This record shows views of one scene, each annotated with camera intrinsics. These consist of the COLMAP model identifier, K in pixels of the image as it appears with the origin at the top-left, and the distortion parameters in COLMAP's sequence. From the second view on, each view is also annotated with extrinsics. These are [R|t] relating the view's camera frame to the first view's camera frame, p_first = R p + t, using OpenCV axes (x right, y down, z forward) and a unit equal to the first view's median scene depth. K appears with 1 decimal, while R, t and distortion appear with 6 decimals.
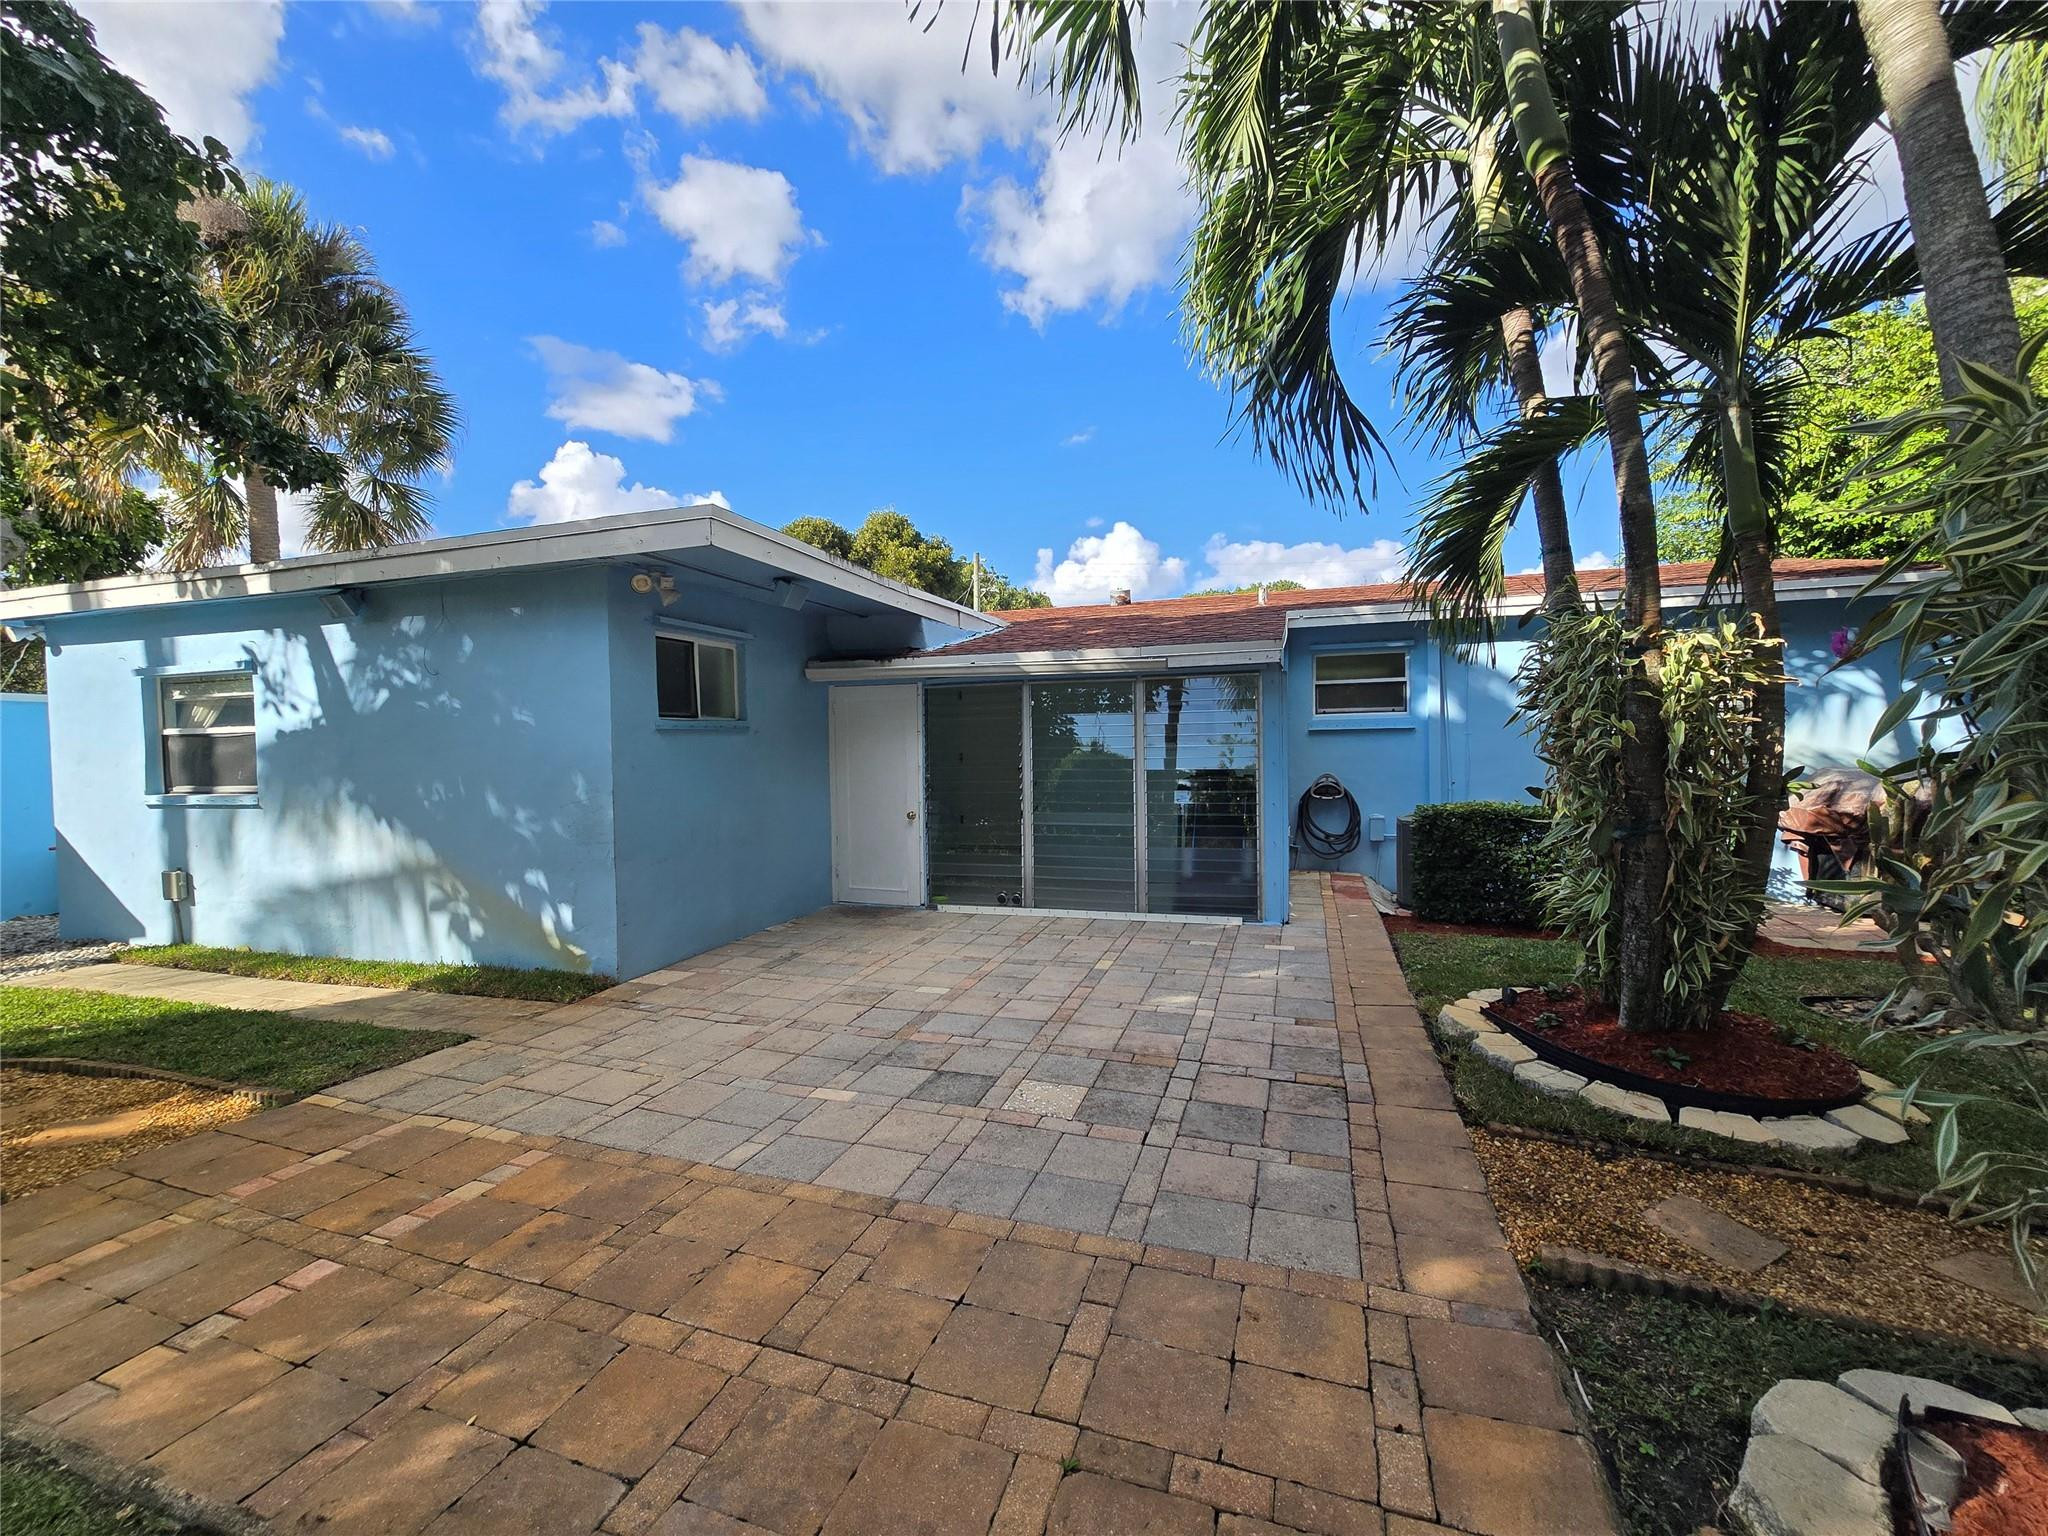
lens RADIAL K [[846.1, 0, 1024.0], [0, 846.1, 768.0], [0, 0, 1]] dist [0.000456, 0.000032]
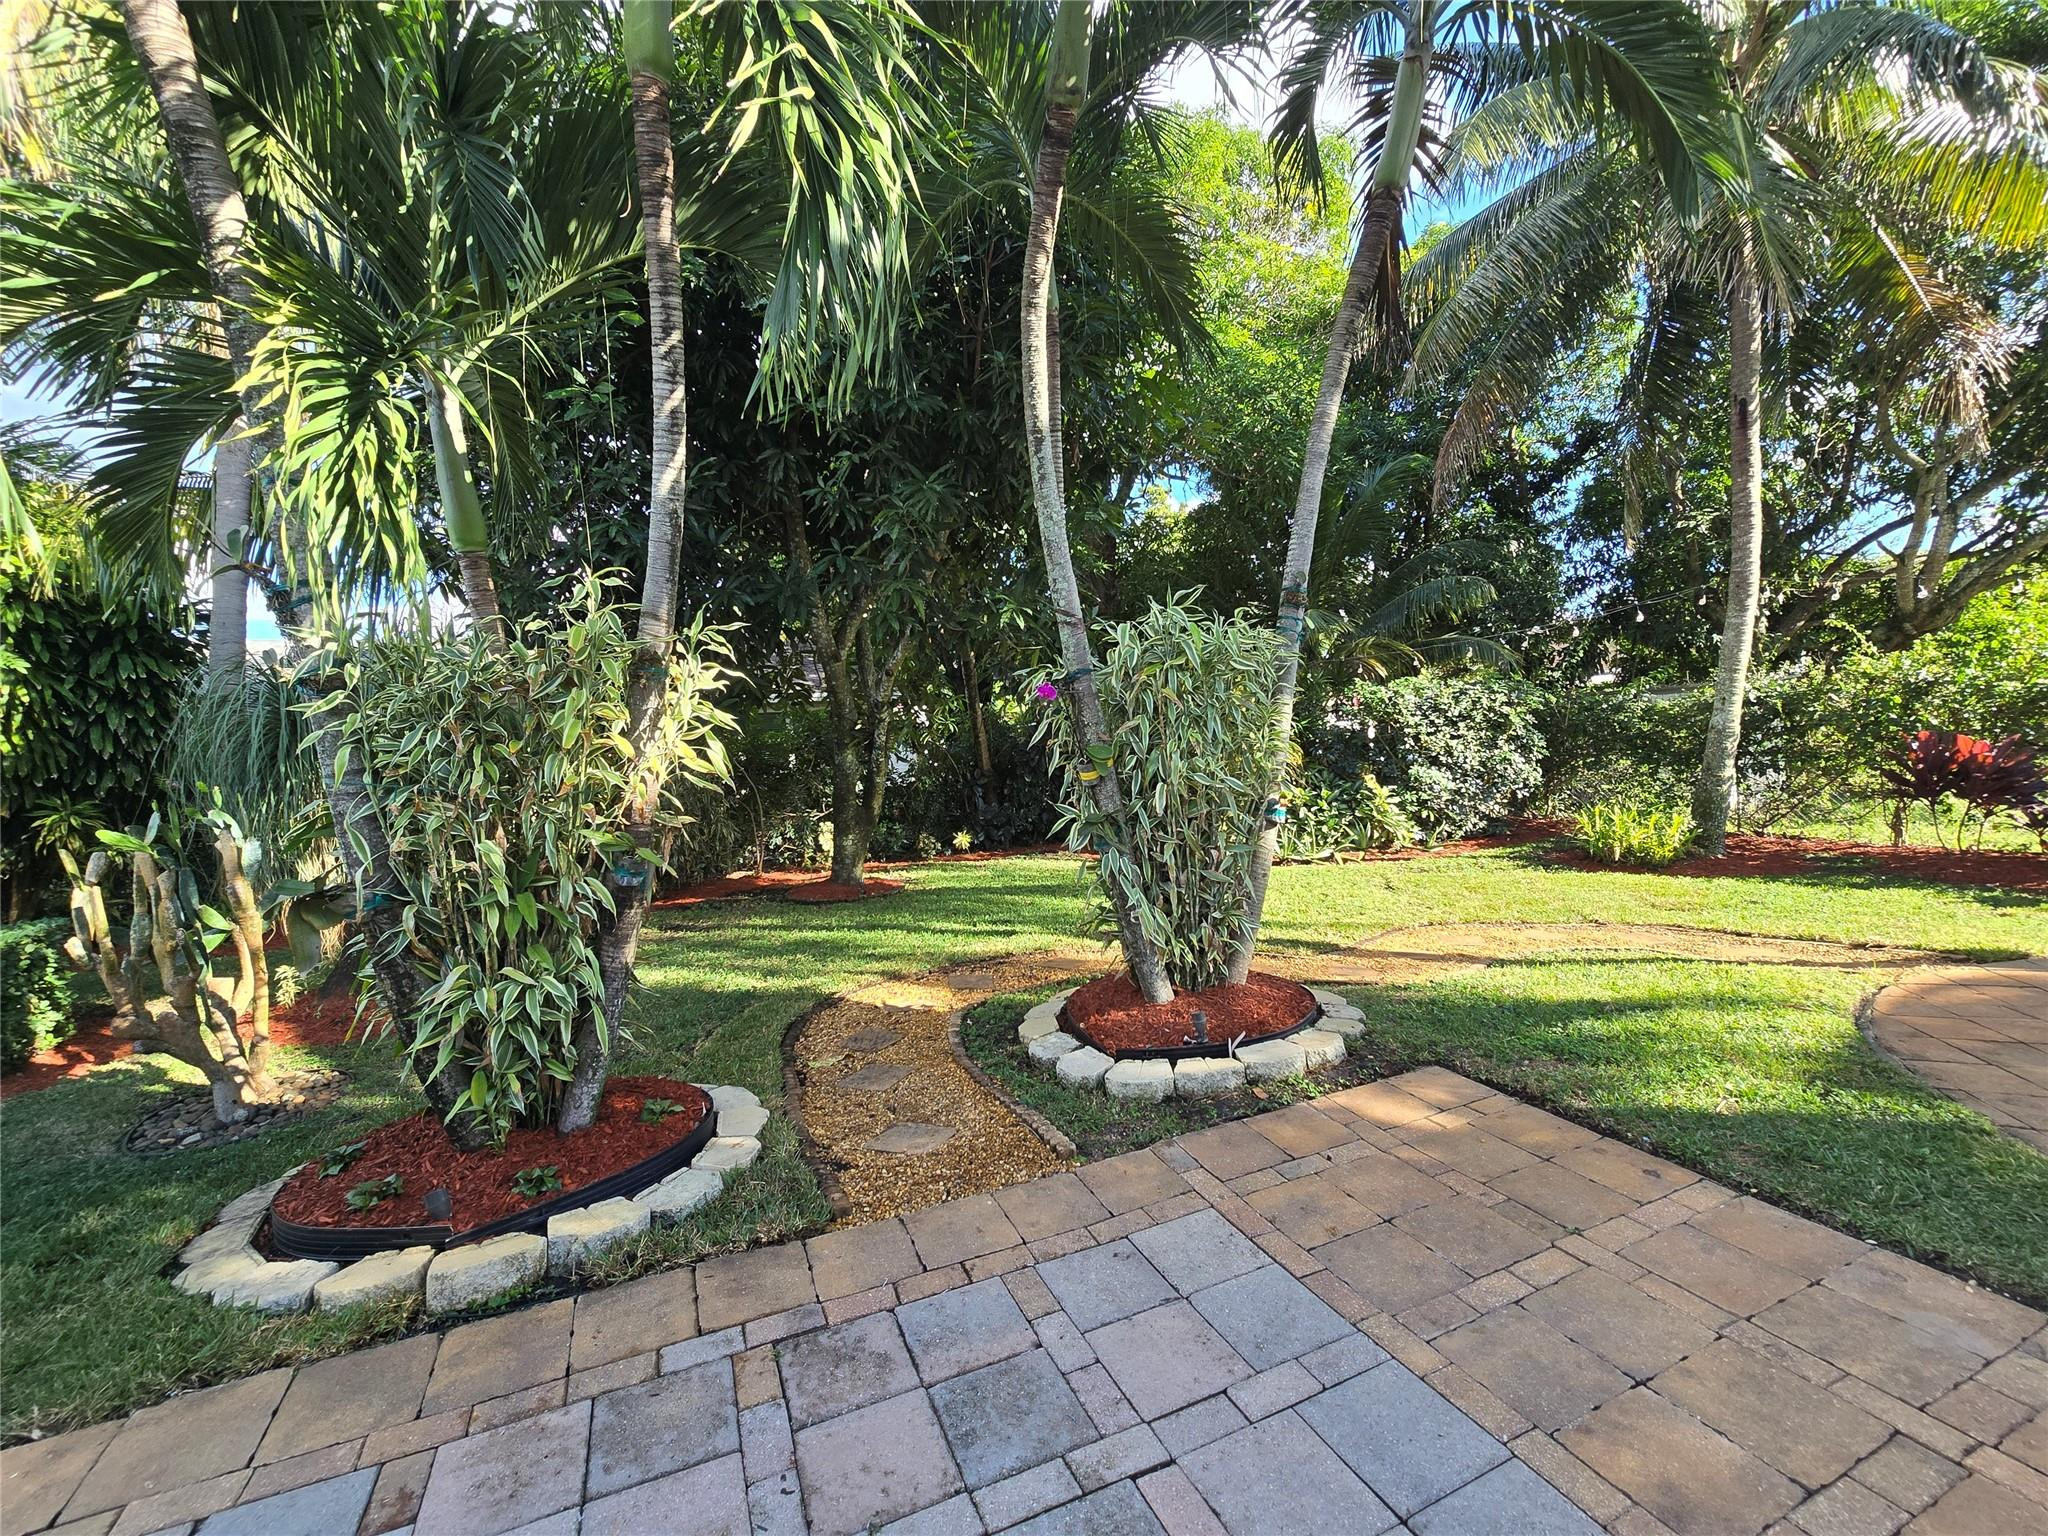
lens RADIAL K [[846.1, 0, 1024.0], [0, 846.1, 768.0], [0, 0, 1]] dist [0.000456, 0.000032]
pose [[-0.664882, 0.021767, 0.746631, -0.216873], [0.091032, 0.994486, 0.052072, -0.046449], [-0.741381, 0.102589, -0.663197, 1.369000]]
